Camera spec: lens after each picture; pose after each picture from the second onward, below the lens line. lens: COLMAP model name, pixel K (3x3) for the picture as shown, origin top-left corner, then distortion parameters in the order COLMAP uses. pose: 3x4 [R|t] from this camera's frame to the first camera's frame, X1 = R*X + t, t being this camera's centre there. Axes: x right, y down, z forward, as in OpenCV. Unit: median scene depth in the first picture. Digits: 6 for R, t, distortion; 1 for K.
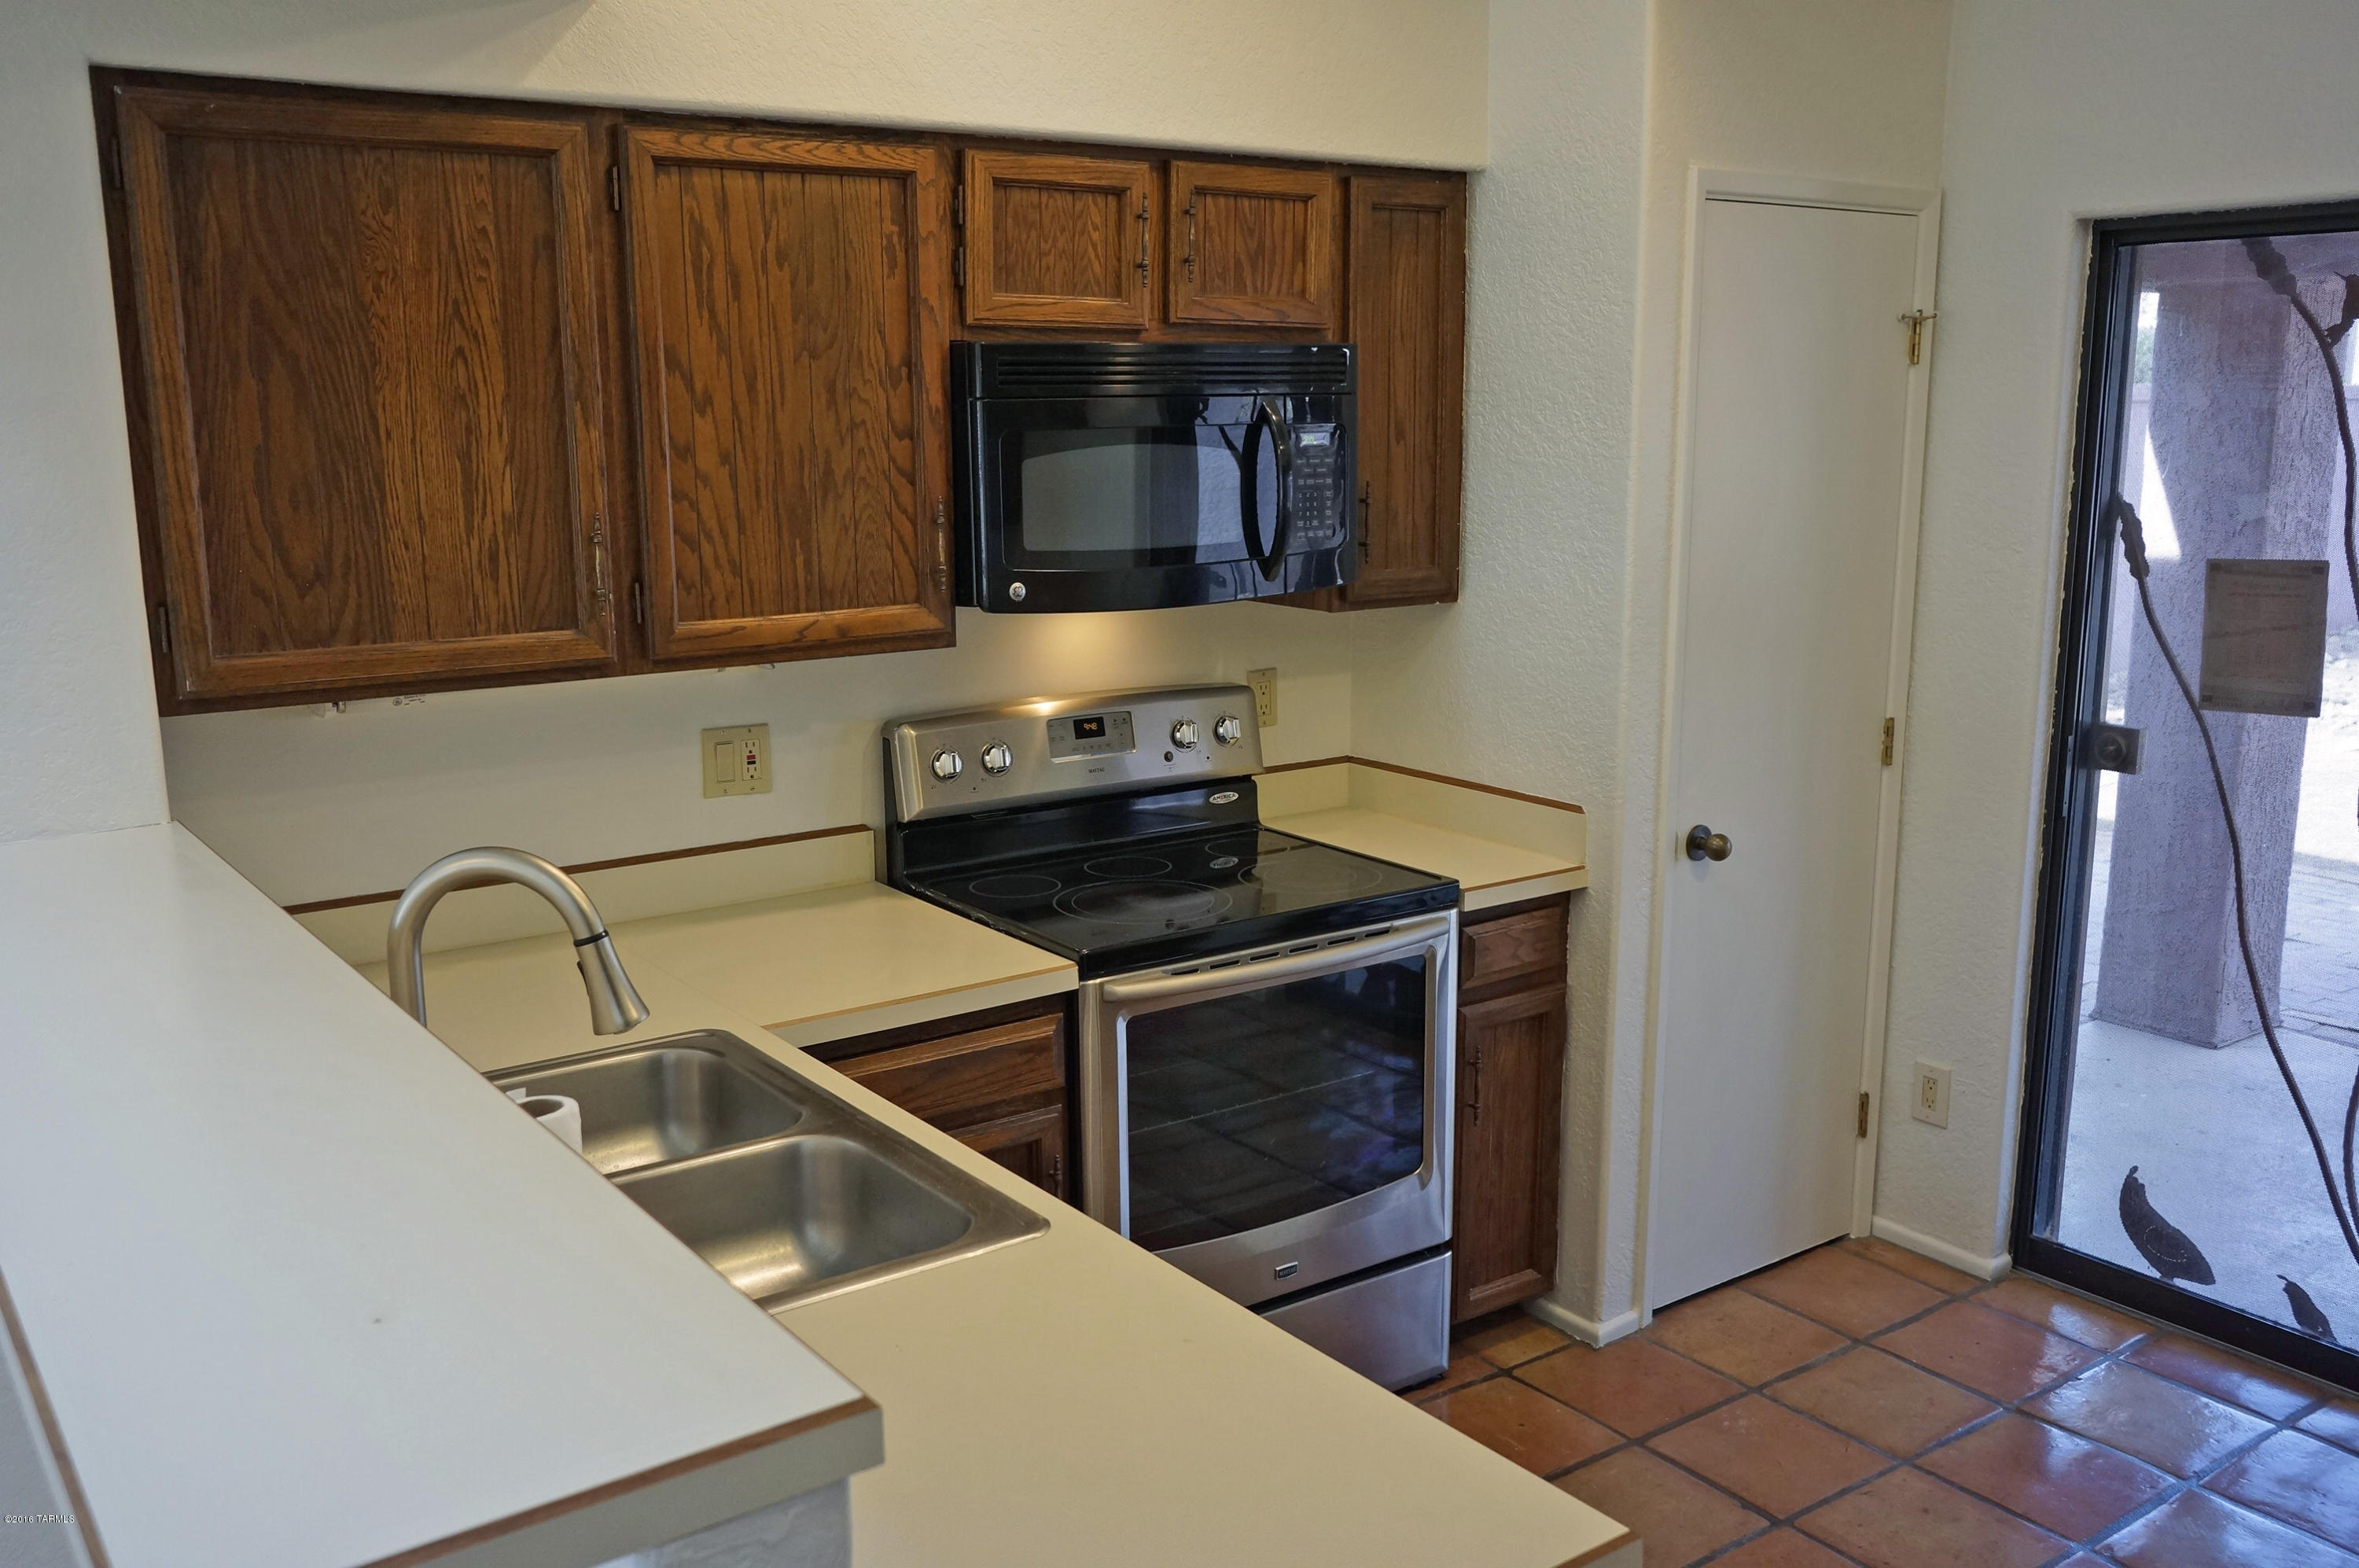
lens RADIAL K [[2015.2, 0, 1180.4], [0, 2015.2, 790.1], [0, 0, 1]] dist [-0.028068, 0.029138]
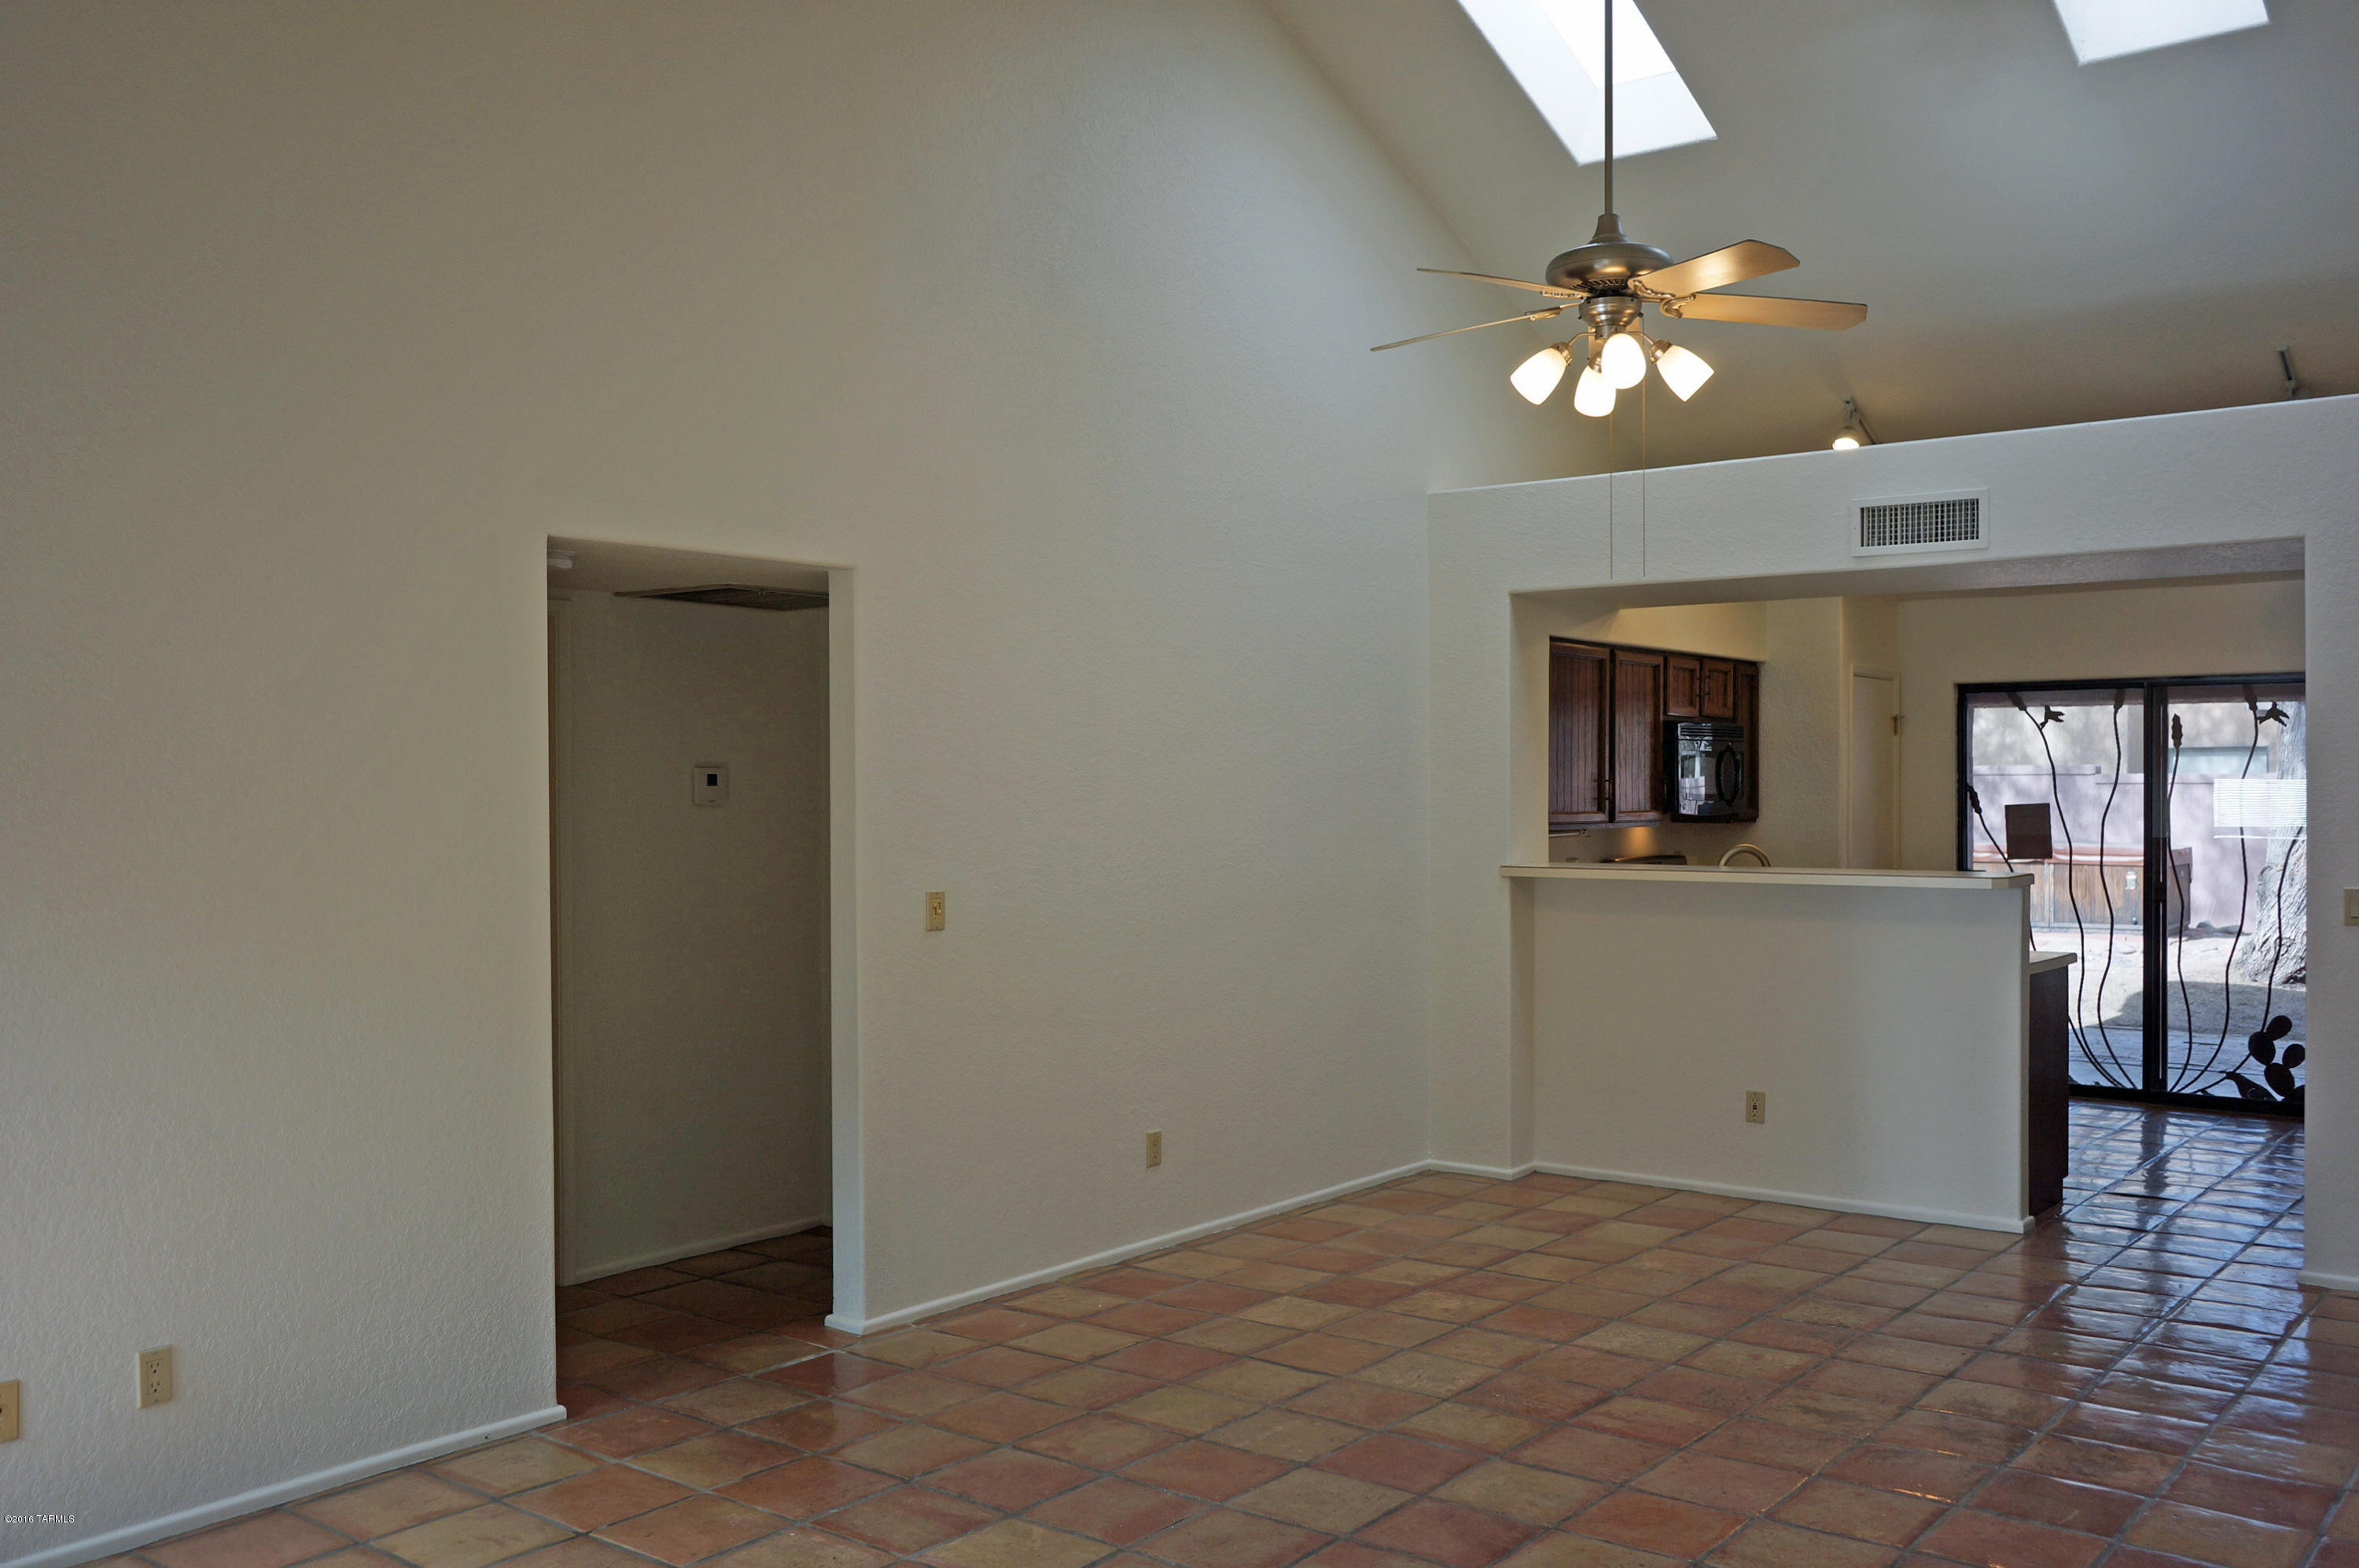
lens RADIAL K [[2015.2, 0, 1177.6], [0, 2015.2, 782.6], [0, 0, 1]] dist [-0.028068, 0.029138]
pose [[0.958024, 0.004916, 0.286646, -1.397915], [0.050335, 0.981437, -0.185061, 0.314706], [-0.282235, 0.191721, 0.939993, -1.301095]]
